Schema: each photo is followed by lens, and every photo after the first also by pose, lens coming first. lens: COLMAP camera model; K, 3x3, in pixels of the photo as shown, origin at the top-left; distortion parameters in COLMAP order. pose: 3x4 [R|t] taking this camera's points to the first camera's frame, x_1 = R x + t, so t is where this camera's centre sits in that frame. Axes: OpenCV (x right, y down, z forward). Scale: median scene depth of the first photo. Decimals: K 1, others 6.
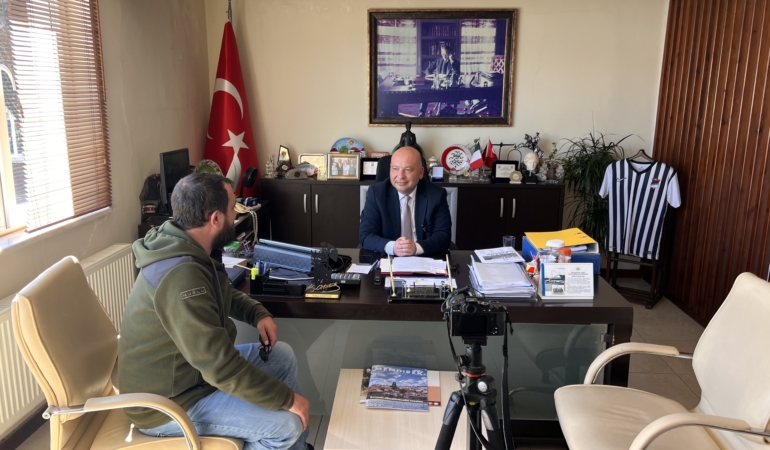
lens RADIAL K [[595.6, 0, 384.9], [0, 595.6, 221.9], [0, 0, 1]] dist [0.036532, -0.051288]
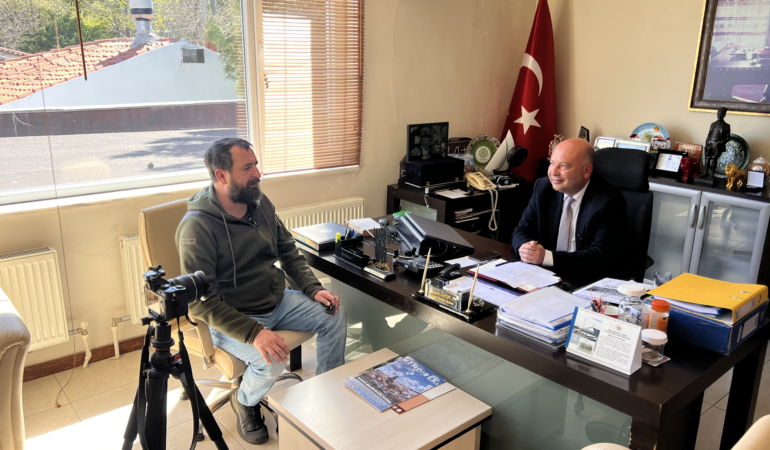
lens RADIAL K [[595.6, 0, 381.0], [0, 595.6, 229.4], [0, 0, 1]] dist [0.036532, -0.051288]
pose [[0.671565, 0.204910, -0.712048, 0.360703], [-0.160684, 0.978406, 0.130013, -0.049907], [0.723313, 0.027102, 0.689989, 0.168503]]
